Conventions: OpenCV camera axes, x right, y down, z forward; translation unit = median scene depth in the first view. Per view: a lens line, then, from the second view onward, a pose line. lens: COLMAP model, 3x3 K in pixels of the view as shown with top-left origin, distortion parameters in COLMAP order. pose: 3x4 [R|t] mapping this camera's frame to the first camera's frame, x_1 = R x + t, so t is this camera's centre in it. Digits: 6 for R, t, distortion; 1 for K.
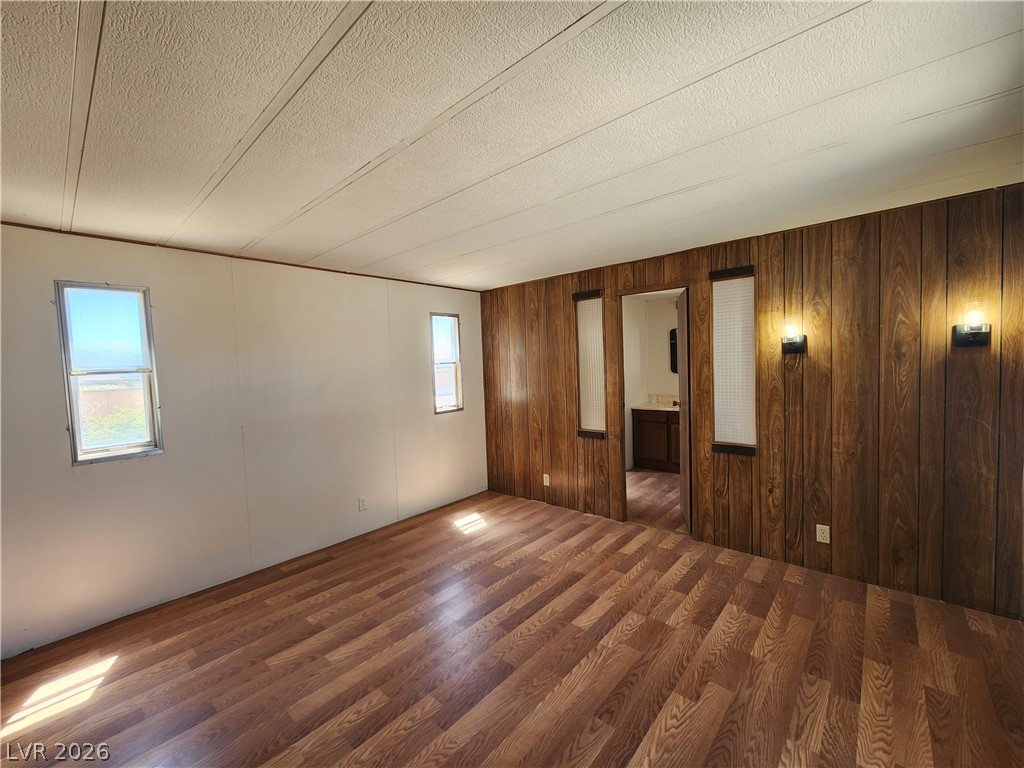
lens RADIAL K [[451.9, 0, 508.9], [0, 451.9, 382.9], [0, 0, 1]] dist [0.000430, -0.000602]
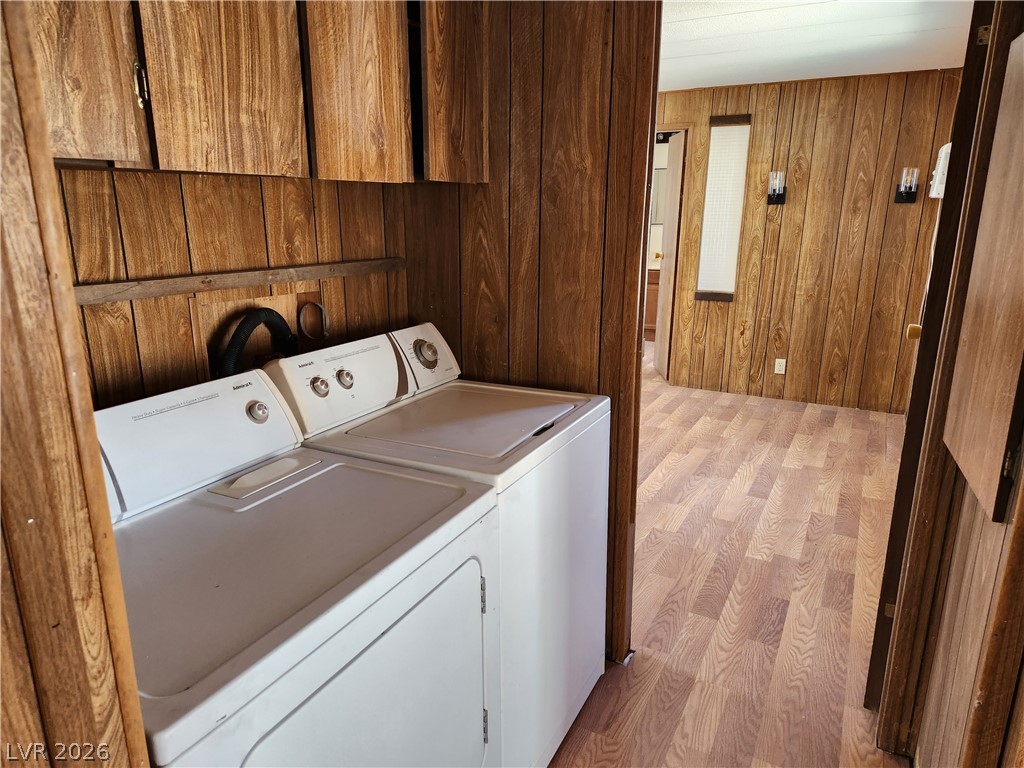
lens RADIAL K [[695.8, 0, 510.9], [0, 695.8, 410.3], [0, 0, 1]] dist [0.054115, -0.061390]
pose [[0.975787, -0.024142, 0.217386, -0.389070], [-0.027181, 0.972801, 0.230043, 0.047215], [-0.217027, -0.230382, 0.948590, -0.607104]]
